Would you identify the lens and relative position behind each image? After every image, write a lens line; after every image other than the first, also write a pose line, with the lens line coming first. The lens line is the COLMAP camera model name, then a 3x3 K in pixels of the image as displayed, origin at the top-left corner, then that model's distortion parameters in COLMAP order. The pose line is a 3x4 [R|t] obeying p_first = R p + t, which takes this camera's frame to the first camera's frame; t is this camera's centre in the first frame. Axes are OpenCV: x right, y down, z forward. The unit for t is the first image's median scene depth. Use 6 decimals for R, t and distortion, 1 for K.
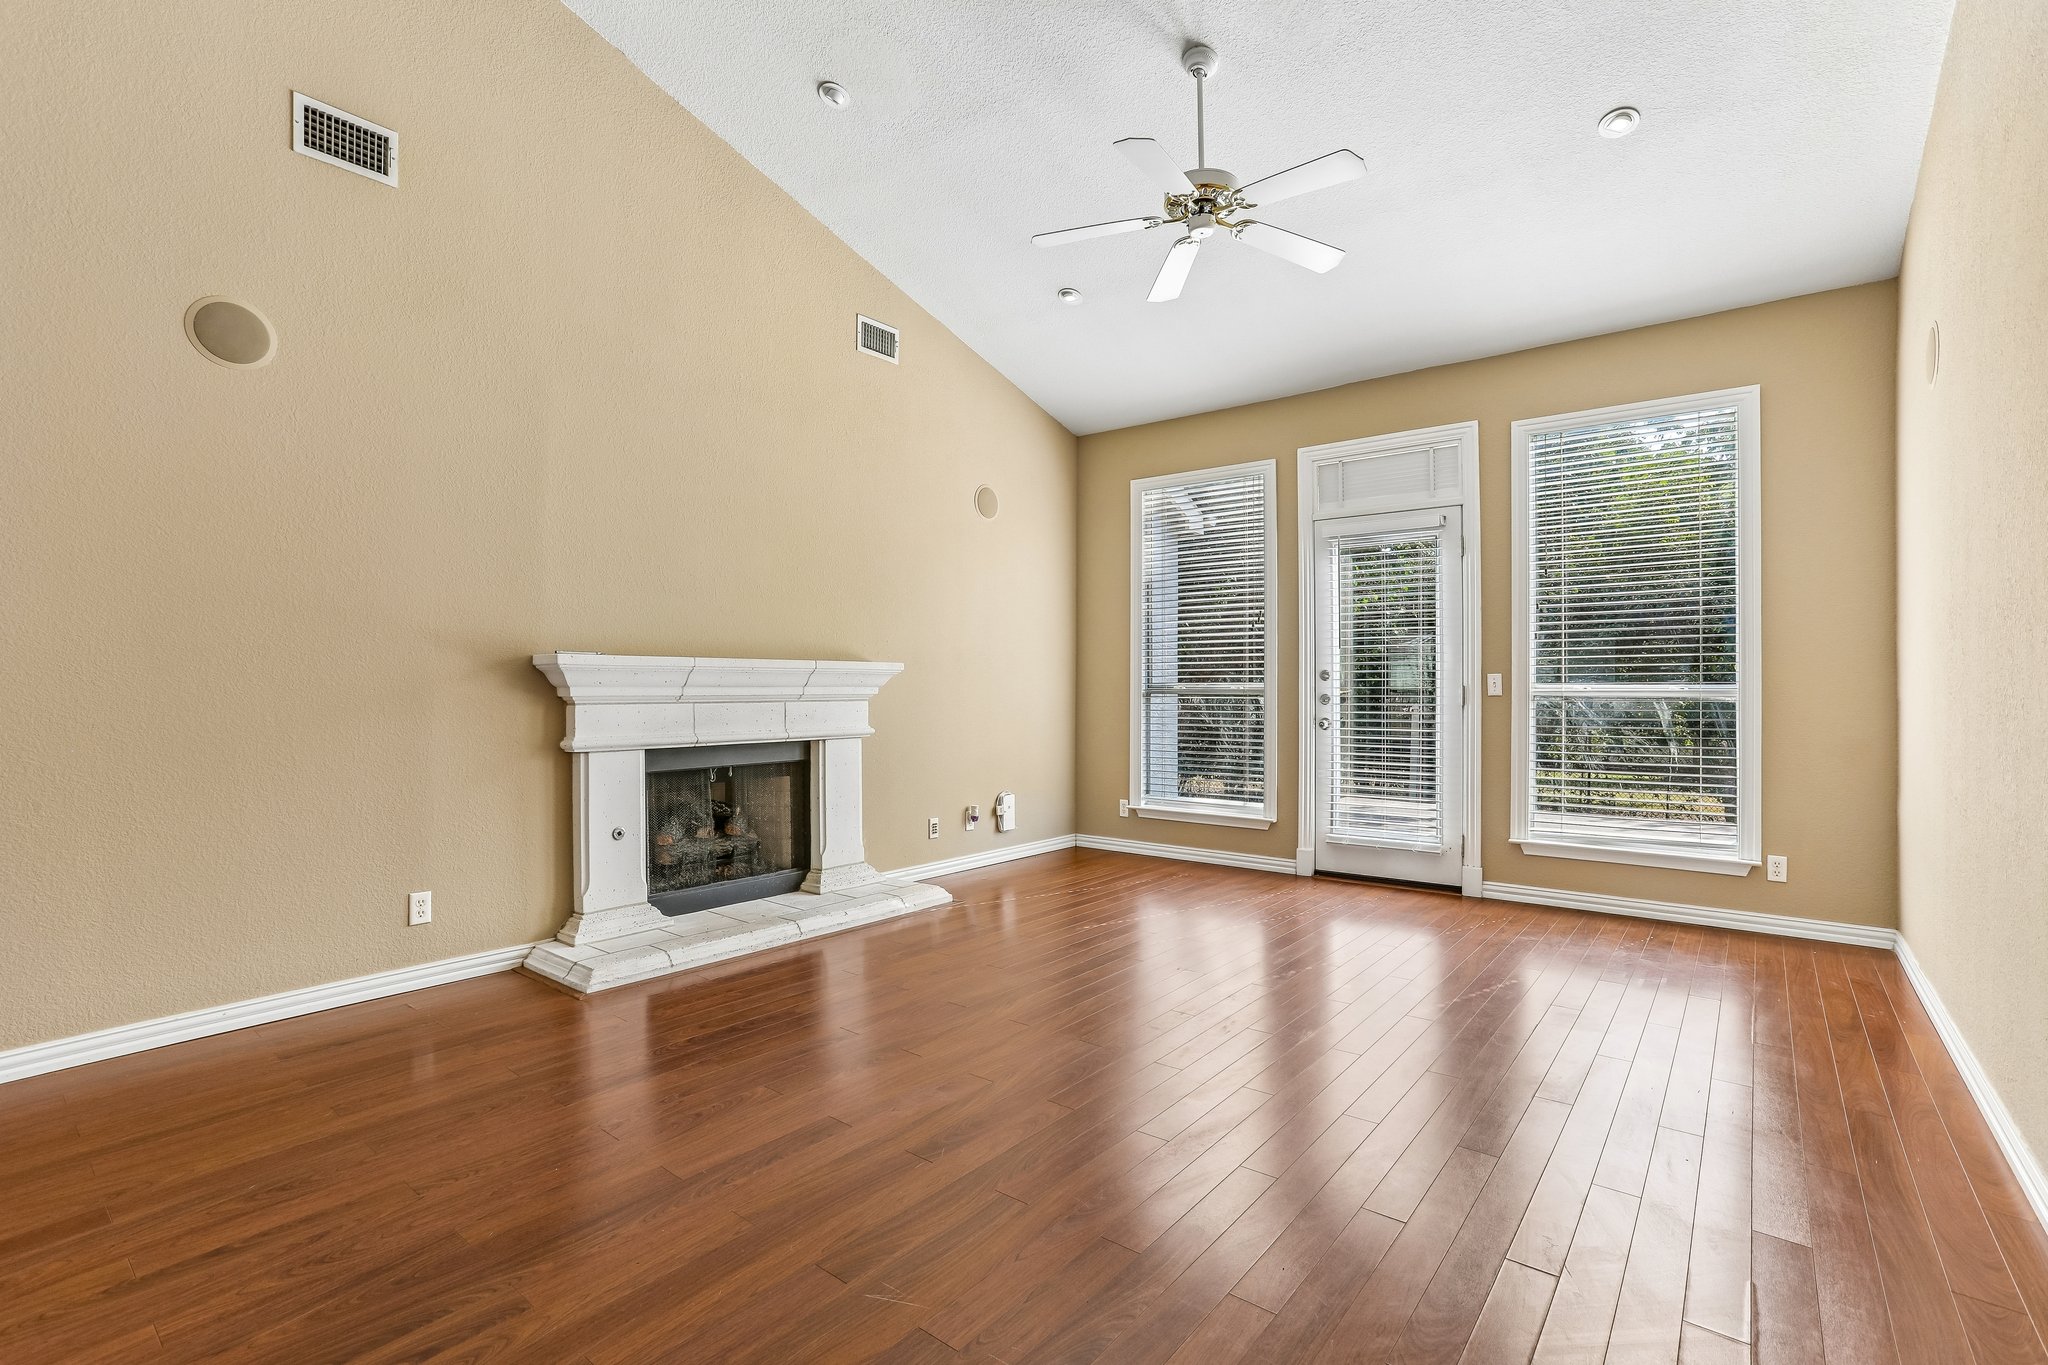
lens RADIAL K [[935.2, 0, 1019.5], [0, 935.2, 681.1], [0, 0, 1]] dist [-0.046152, 0.017291]
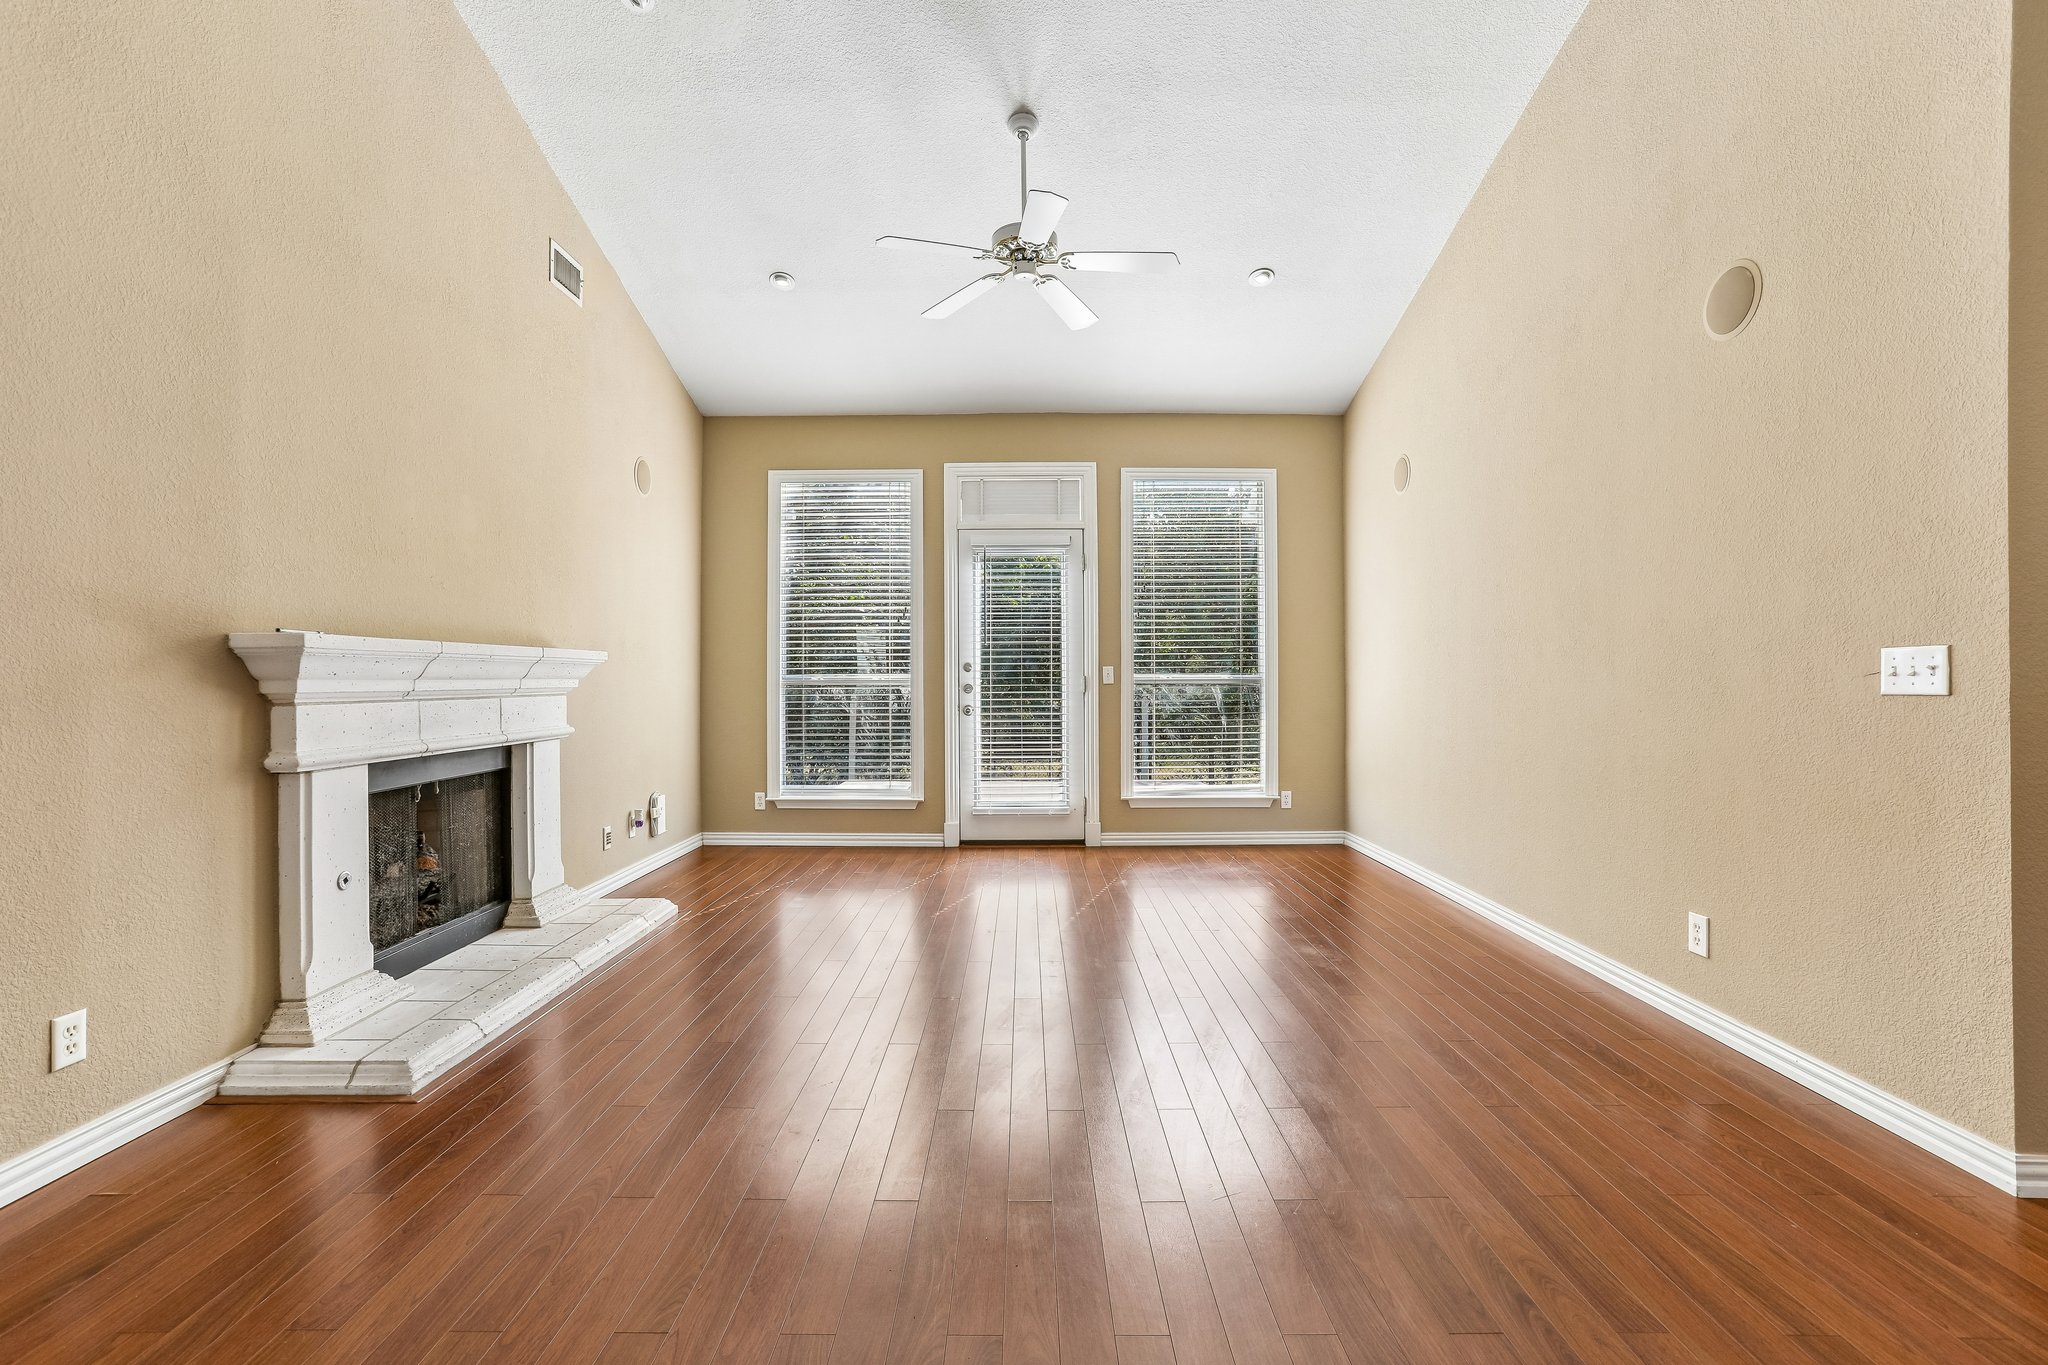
lens RADIAL K [[935.2, 0, 1013.3], [0, 935.2, 668.4], [0, 0, 1]] dist [-0.046152, 0.017291]
pose [[0.781245, 0.003038, 0.624217, -0.382041], [-0.000423, 0.999991, -0.004337, 0.000266], [-0.624225, 0.003124, 0.781239, 0.086884]]
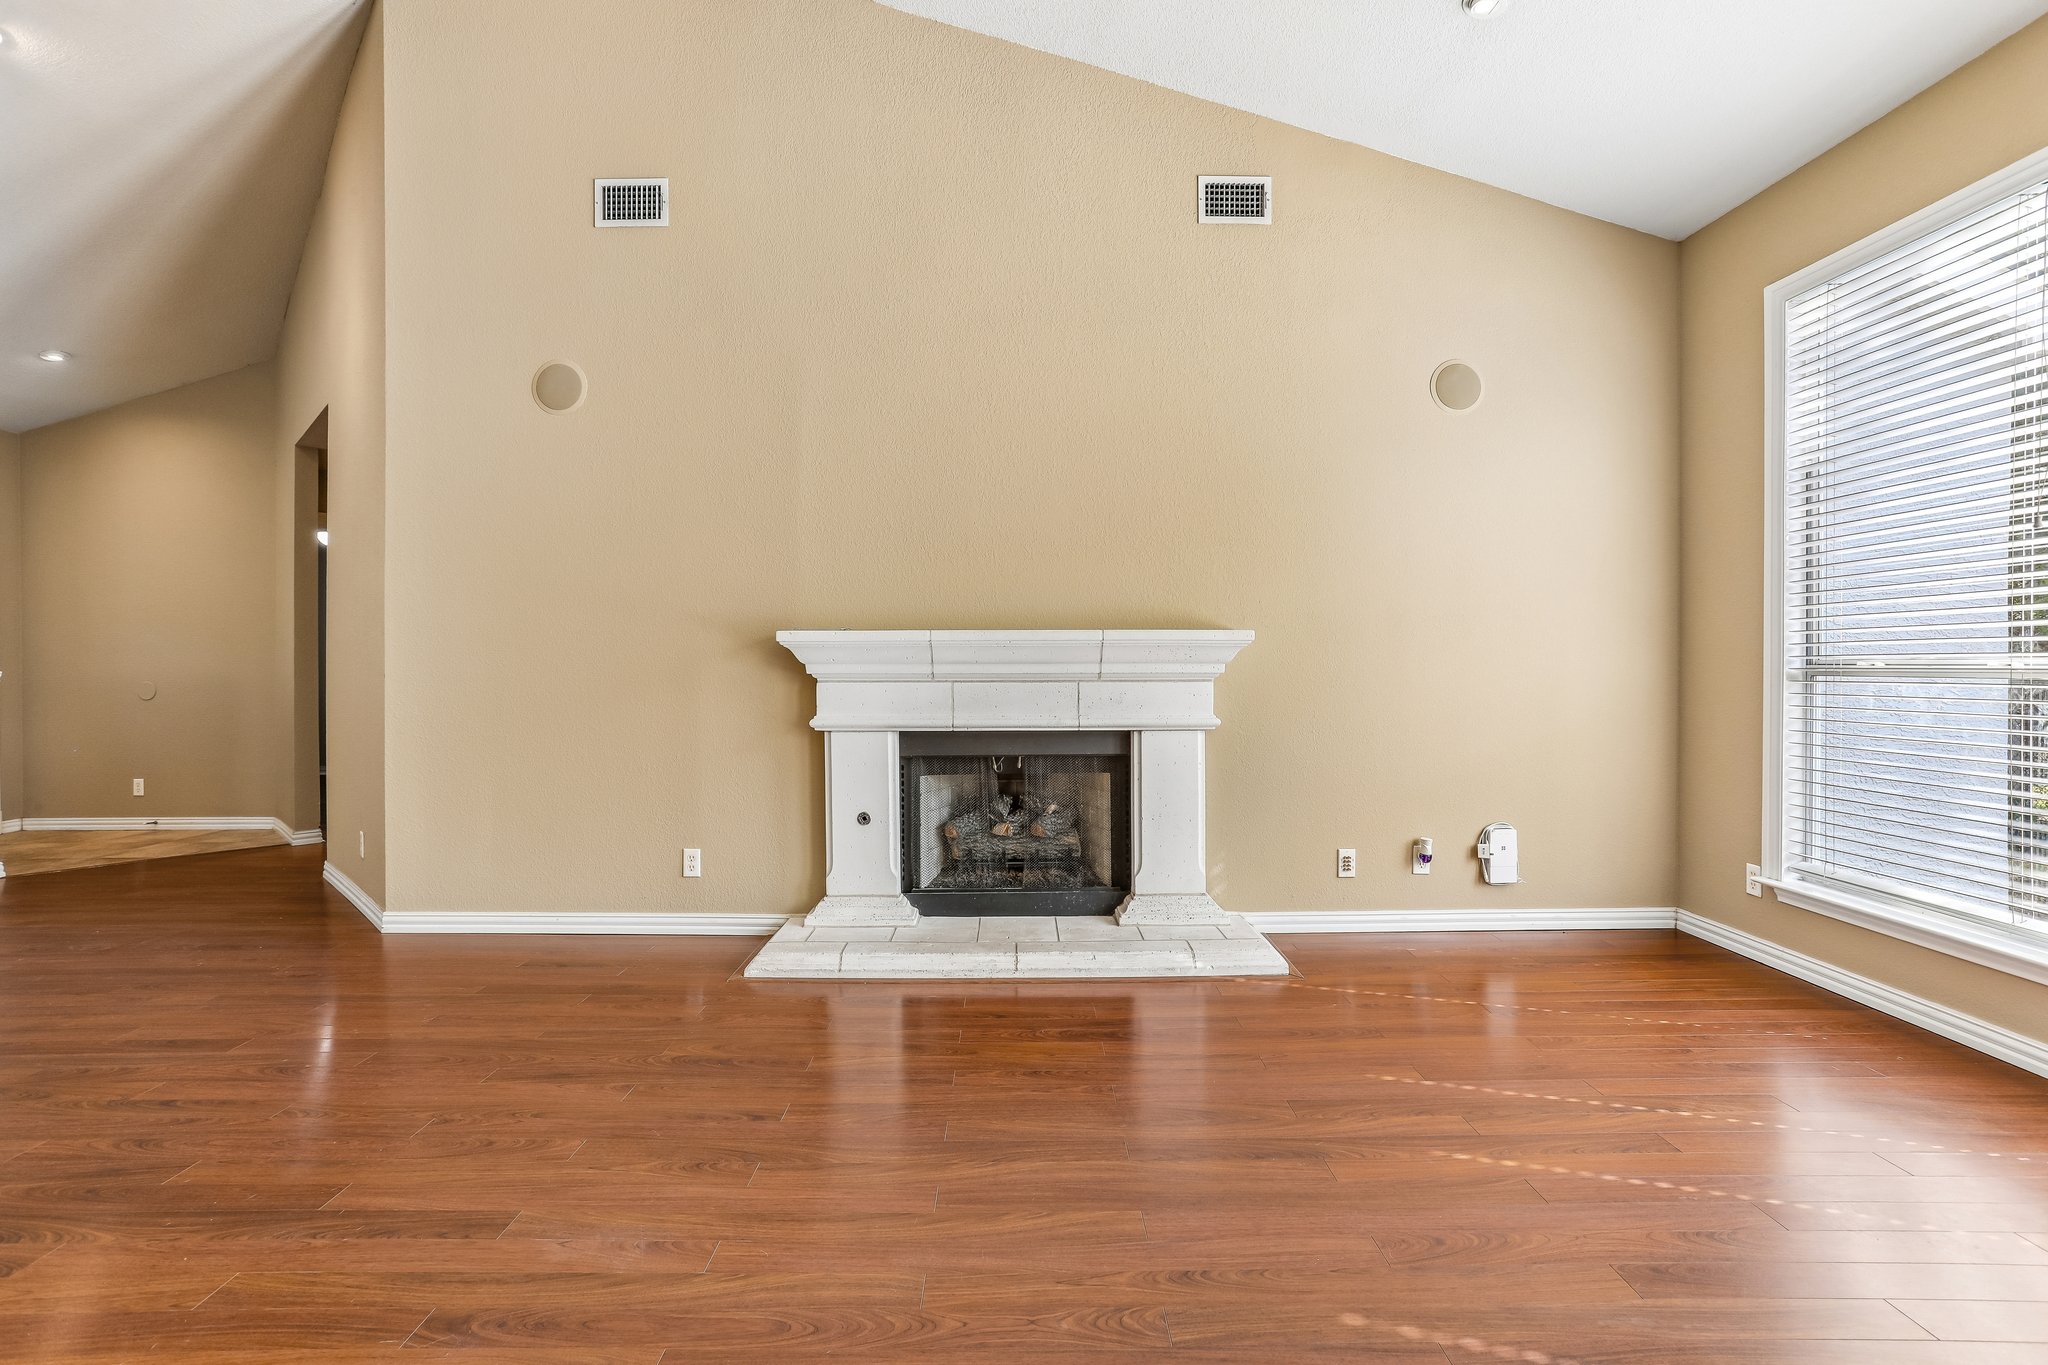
lens RADIAL K [[935.2, 0, 1025.8], [0, 935.2, 658.7], [0, 0, 1]] dist [-0.046152, 0.017291]
pose [[0.636715, -0.002202, -0.771096, 0.333927], [0.006994, 0.999971, 0.002920, -0.000917], [0.771067, -0.007252, 0.636713, 0.417011]]
